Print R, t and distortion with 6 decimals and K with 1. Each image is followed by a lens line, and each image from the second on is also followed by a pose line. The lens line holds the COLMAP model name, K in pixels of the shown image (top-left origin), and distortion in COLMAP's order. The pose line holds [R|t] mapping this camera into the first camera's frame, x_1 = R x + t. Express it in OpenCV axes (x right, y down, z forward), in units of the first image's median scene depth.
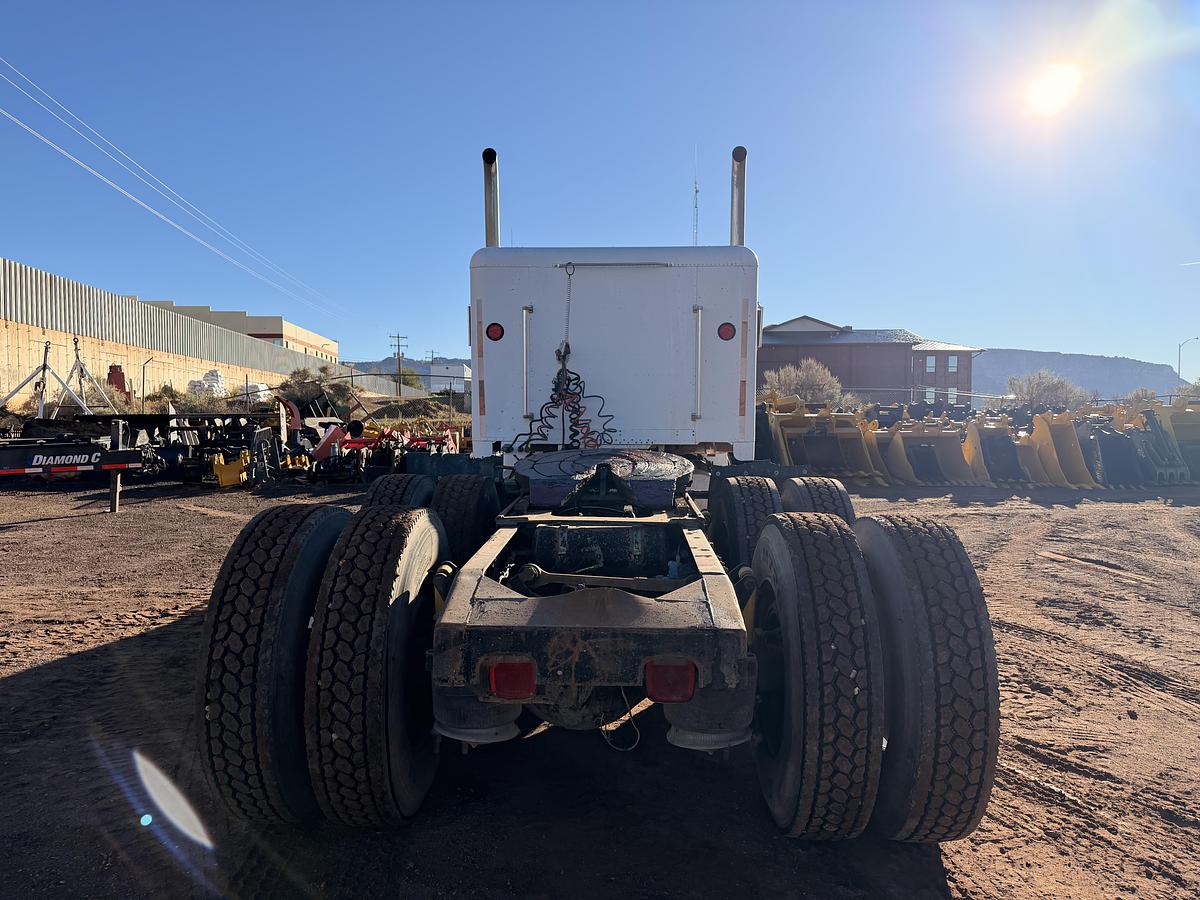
lens RADIAL K [[846.9, 0, 600.0], [0, 846.9, 450.0], [0, 0, 1]] dist [0.063458, -0.090688]
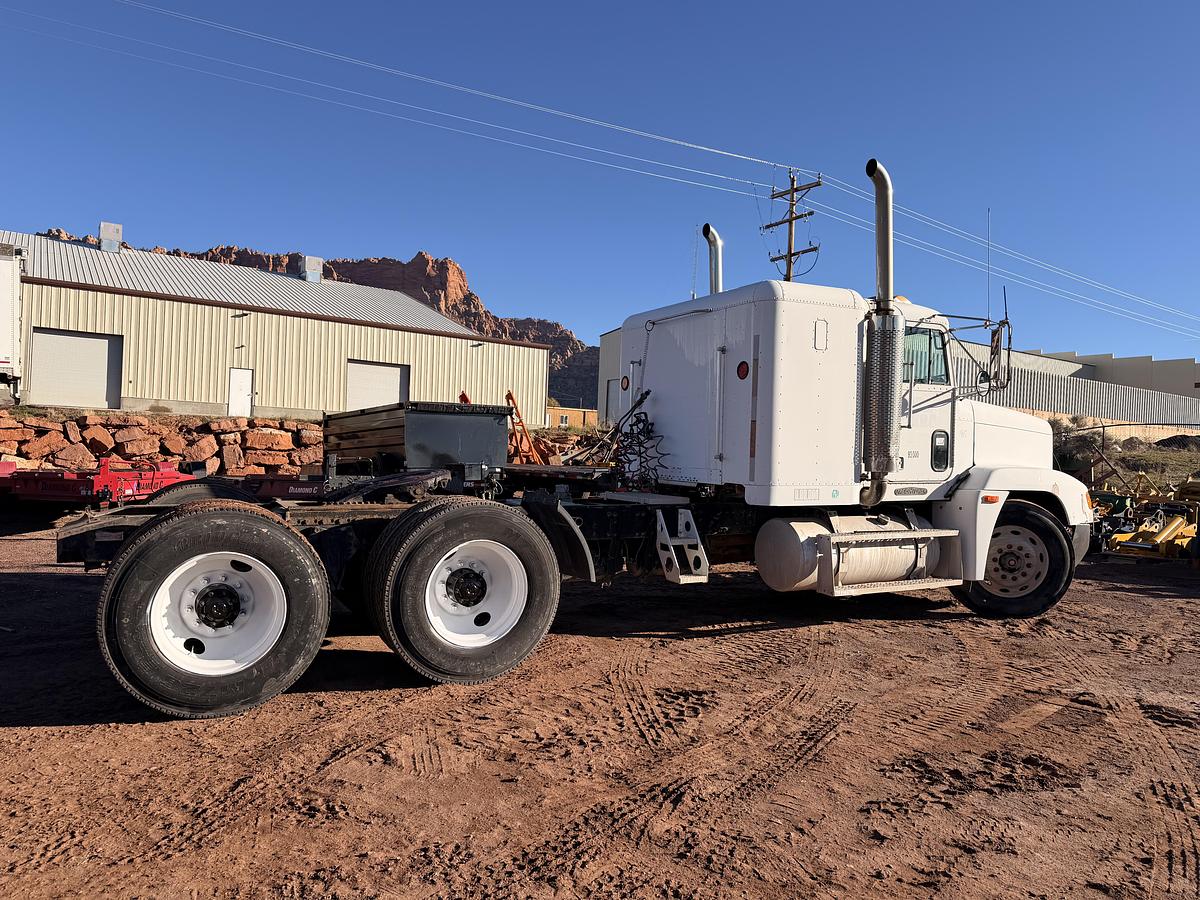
lens RADIAL K [[846.9, 0, 600.0], [0, 846.9, 450.0], [0, 0, 1]] dist [0.063458, -0.090688]
pose [[0.476431, 0.016415, -0.879058, 1.763631], [-0.073886, 0.997036, -0.021427, -0.029742], [0.876102, 0.075159, 0.476232, 0.761776]]
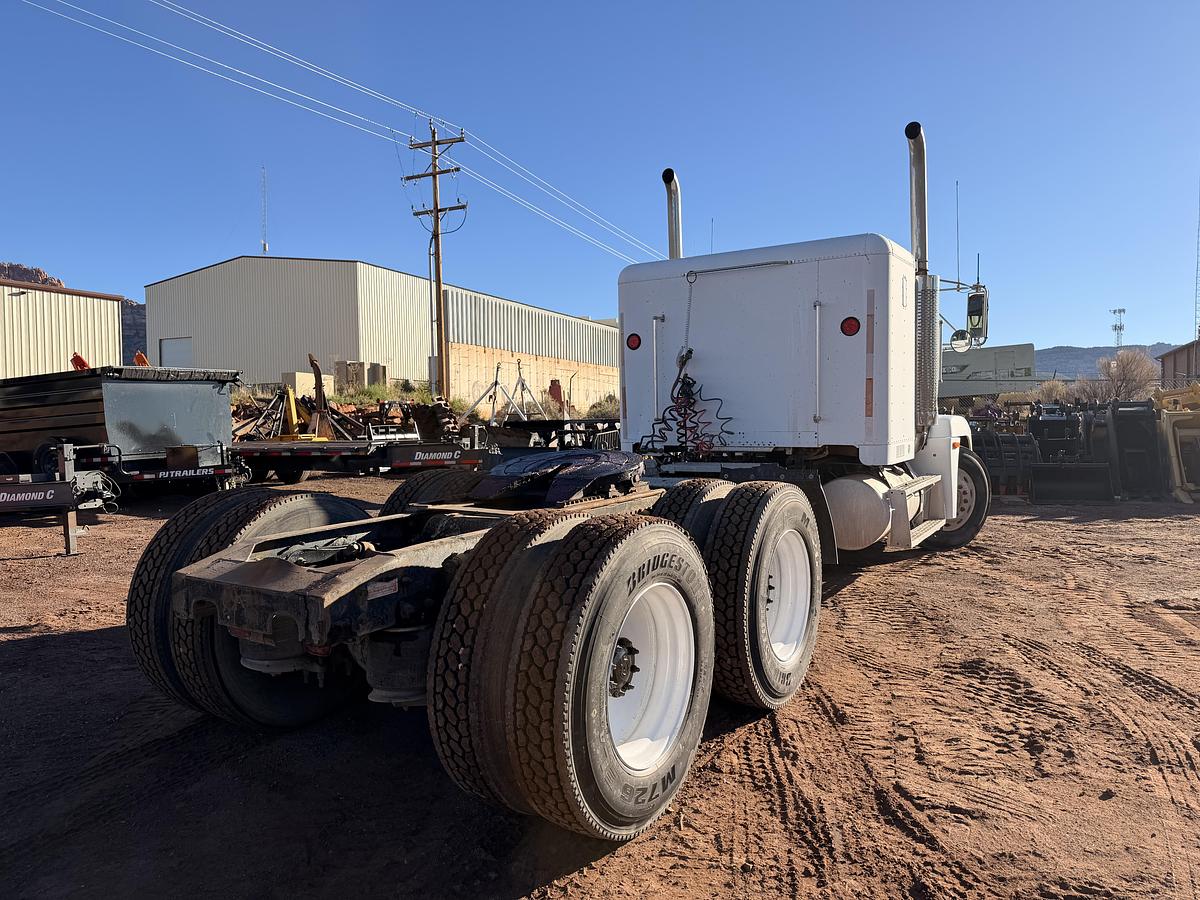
lens RADIAL K [[846.9, 0, 600.0], [0, 846.9, 450.0], [0, 0, 1]] dist [0.063458, -0.090688]
pose [[0.855524, 0.009717, -0.517672, 0.761115], [-0.011395, 0.999935, -0.000062, -0.001036], [0.517637, 0.005952, 0.855579, 0.105460]]
